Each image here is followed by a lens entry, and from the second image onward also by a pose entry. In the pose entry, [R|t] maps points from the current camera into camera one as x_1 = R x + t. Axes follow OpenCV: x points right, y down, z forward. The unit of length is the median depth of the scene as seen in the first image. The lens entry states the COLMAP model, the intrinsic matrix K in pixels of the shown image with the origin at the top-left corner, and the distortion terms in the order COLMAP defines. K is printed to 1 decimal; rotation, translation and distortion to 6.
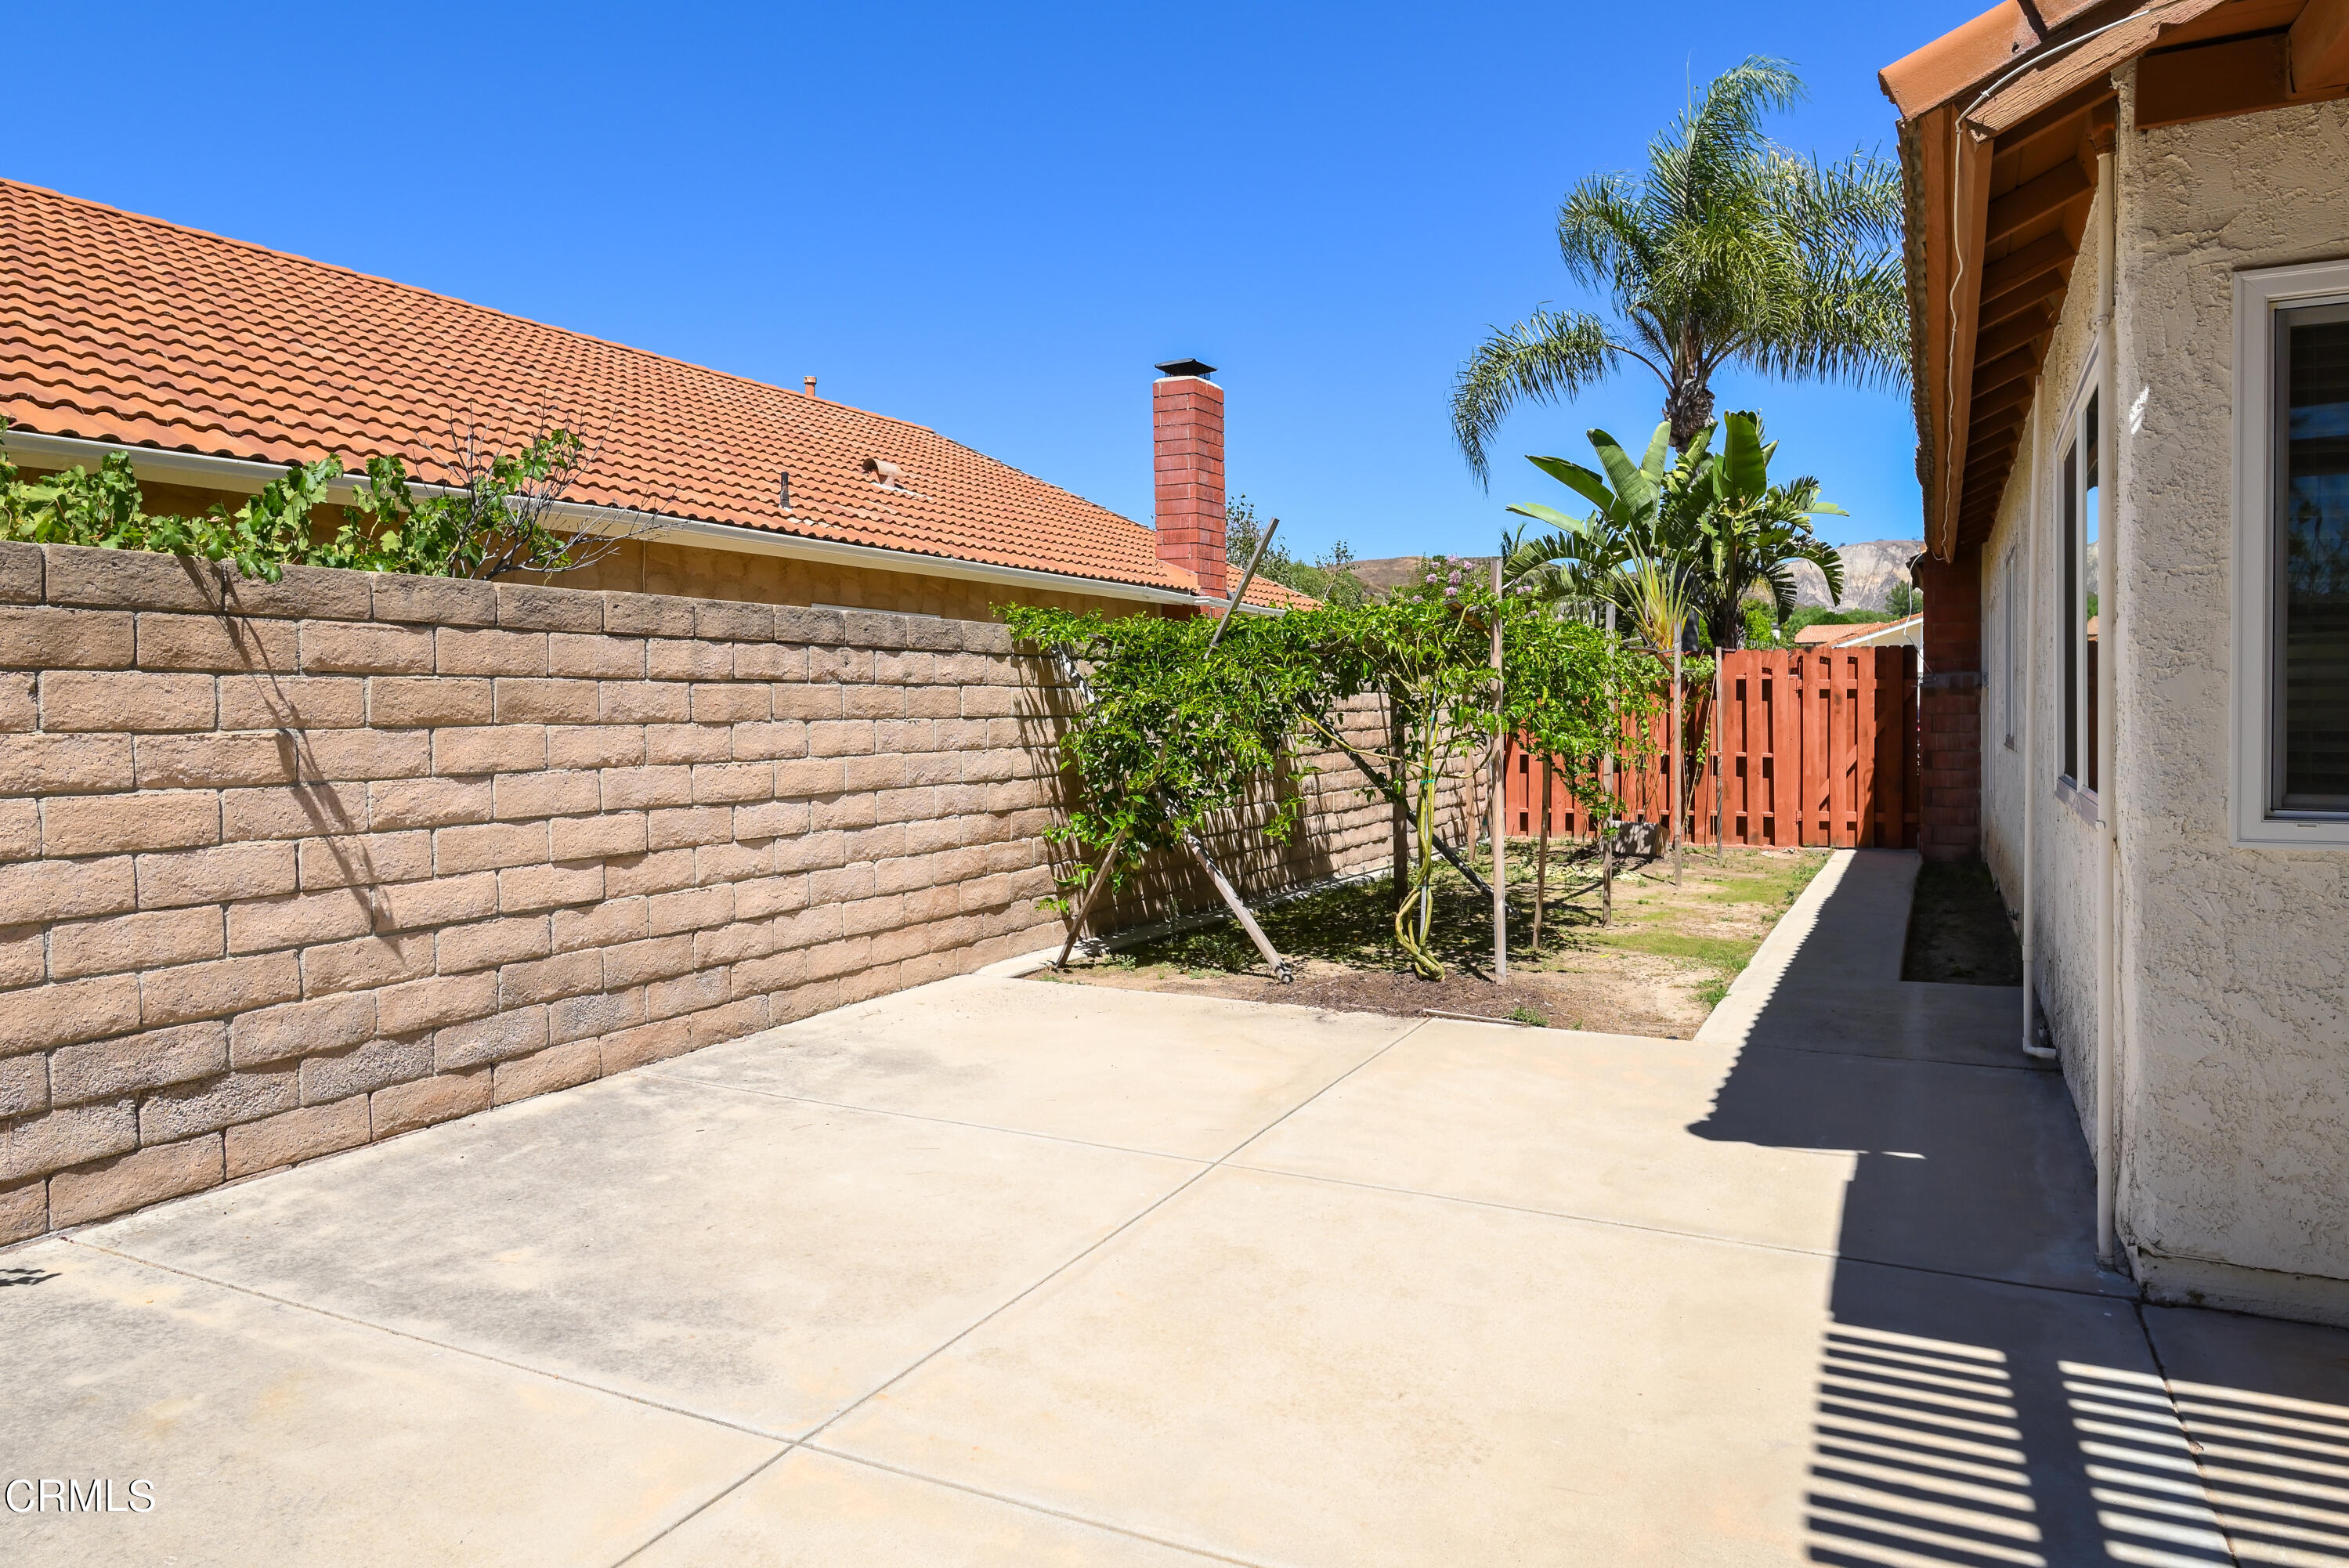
lens RADIAL K [[1473.1, 0, 1208.5], [0, 1473.1, 733.2], [0, 0, 1]] dist [0.001483, -0.000117]
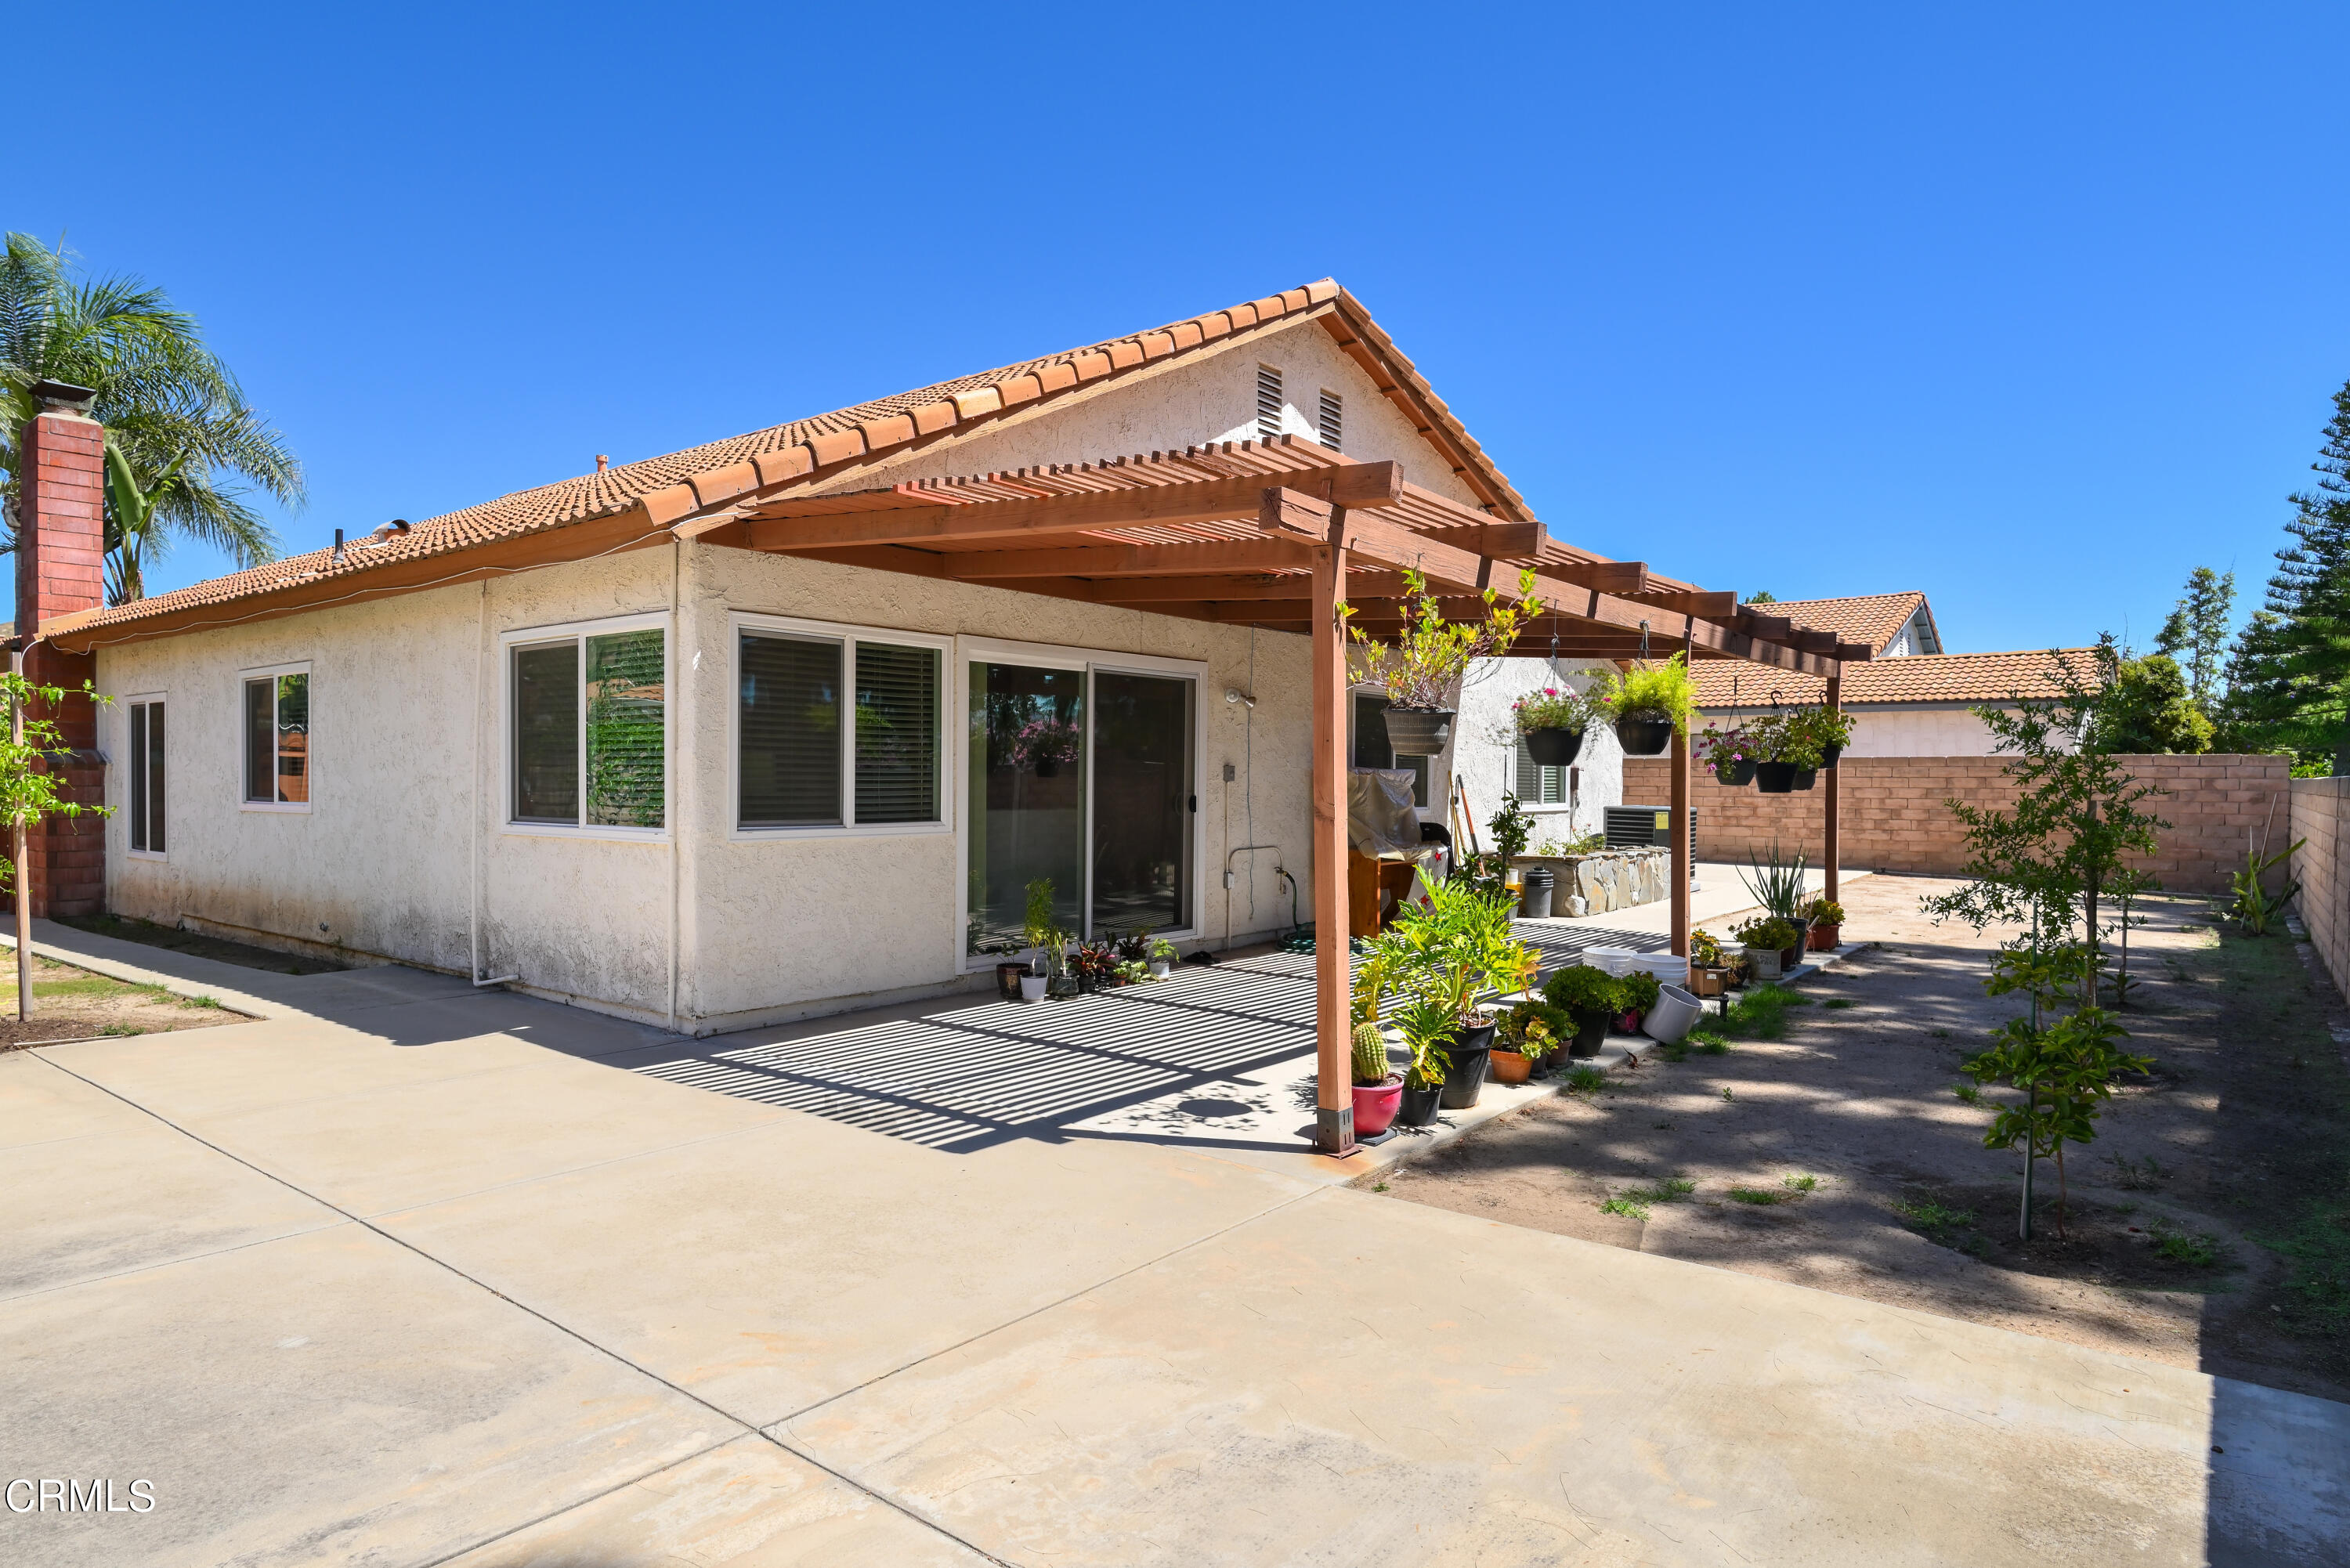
lens RADIAL K [[1345.4, 0, 1175.8], [0, 1345.4, 782.6], [0, 0, 1]] dist [-0.002329, 0.000468]
pose [[0.208671, 0.007396, 0.977958, -1.347347], [0.008122, 0.999924, -0.009295, 0.003567], [-0.977952, 0.009882, 0.208595, -0.201964]]
